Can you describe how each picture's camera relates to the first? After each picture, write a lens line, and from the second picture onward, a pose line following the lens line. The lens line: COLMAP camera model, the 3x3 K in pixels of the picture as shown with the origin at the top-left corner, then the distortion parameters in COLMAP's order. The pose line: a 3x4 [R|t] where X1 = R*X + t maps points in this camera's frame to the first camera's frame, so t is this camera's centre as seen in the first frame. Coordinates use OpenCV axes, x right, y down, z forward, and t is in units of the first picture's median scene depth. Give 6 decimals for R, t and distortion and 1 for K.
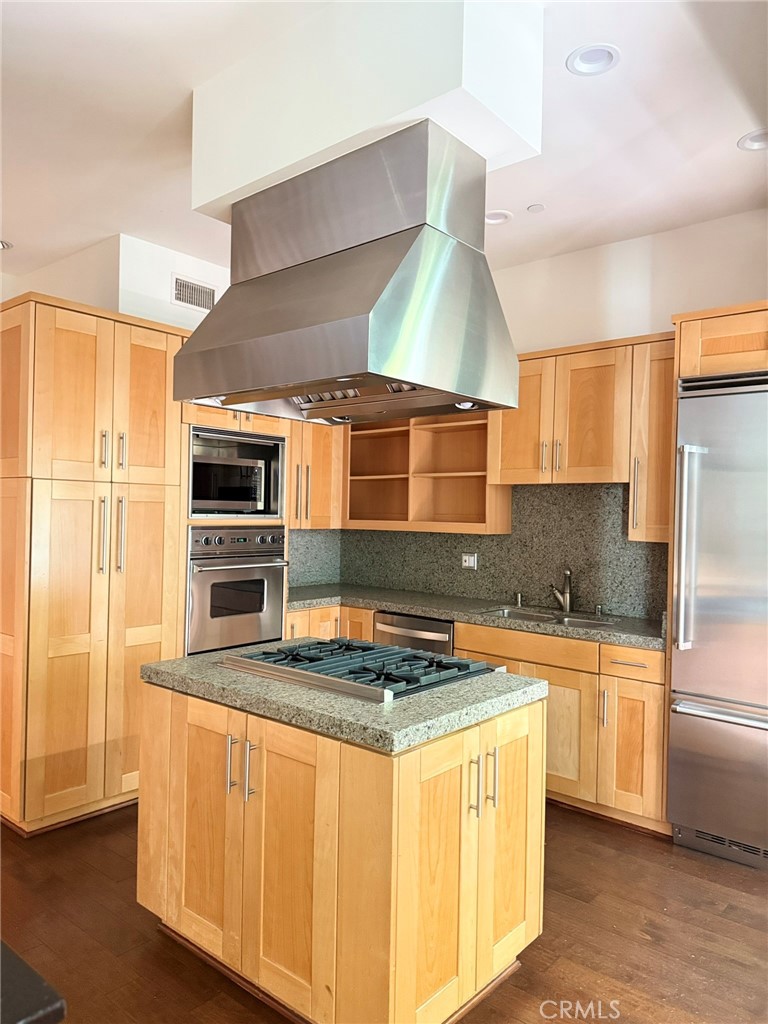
lens RADIAL K [[728.6, 0, 384.0], [0, 728.6, 512.0], [0, 0, 1]] dist [0.046463, -0.001815]
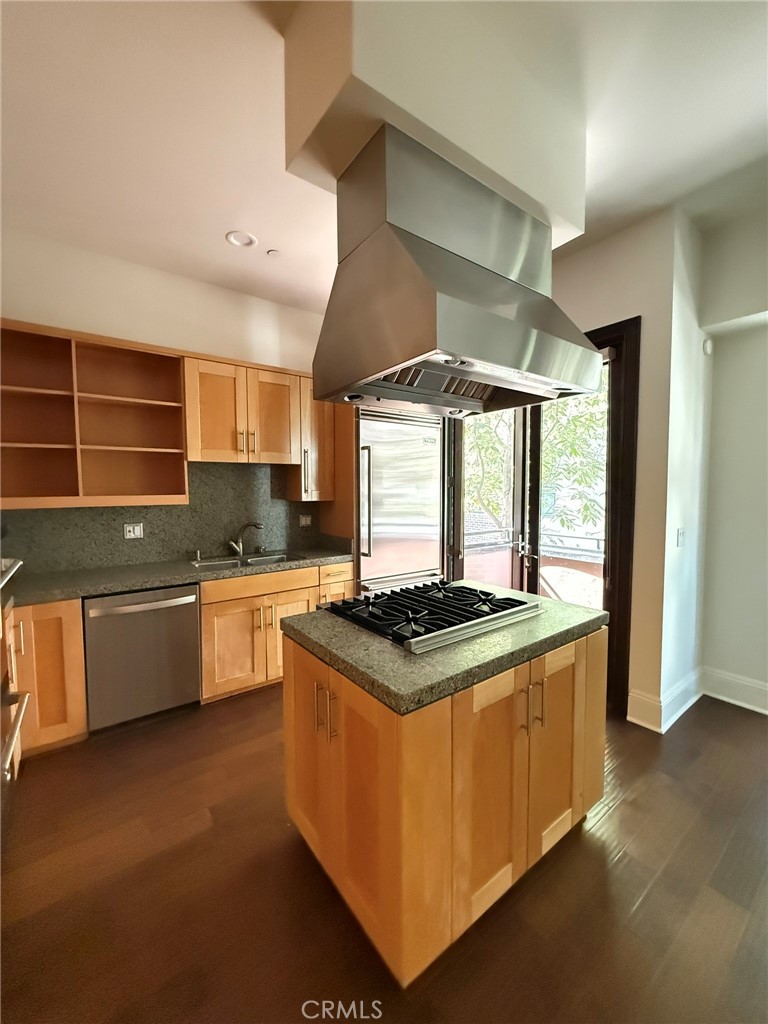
lens RADIAL K [[409.1, 0, 385.2], [0, 409.1, 507.1], [0, 0, 1]] dist [0.000644, 0.000053]
pose [[0.211397, -0.070497, 0.974855, -0.454646], [0.011363, 0.997505, 0.069671, -0.006799], [-0.977334, -0.003651, 0.211670, 0.583389]]
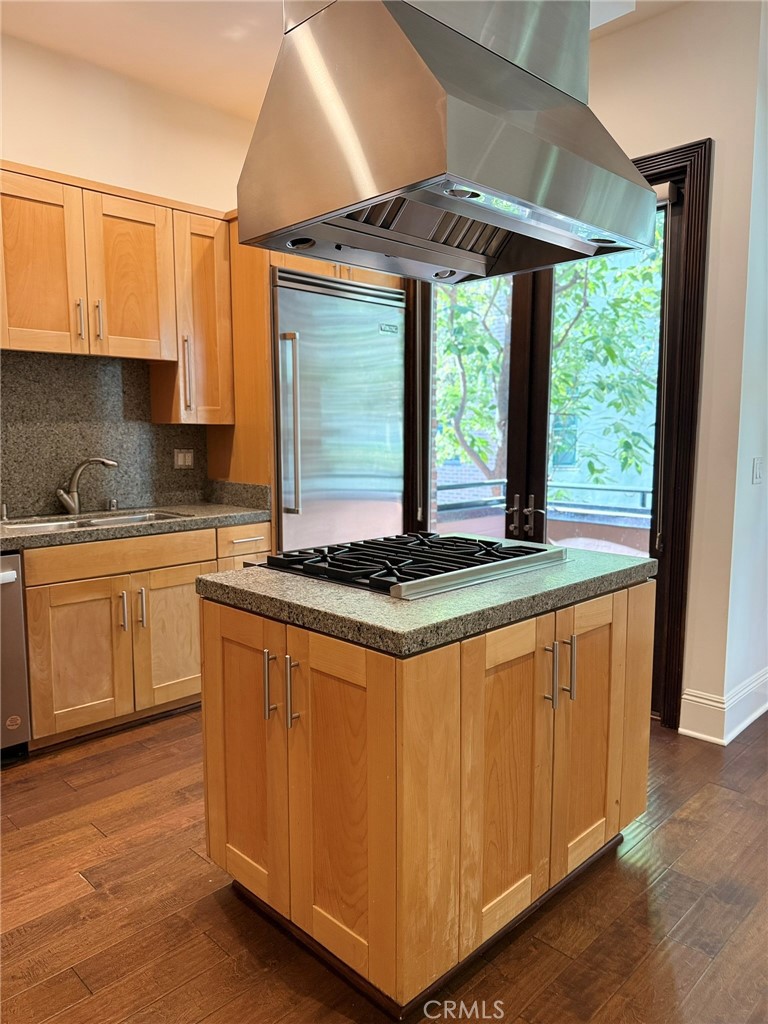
lens RADIAL K [[718.3, 0, 384.0], [0, 718.3, 512.0], [0, 0, 1]] dist [0.165236, -0.328087]
pose [[0.073573, -0.137458, 0.987771, -0.552411], [0.004850, 0.990493, 0.137475, 0.022466], [-0.997278, -0.005324, 0.073540, 0.610883]]
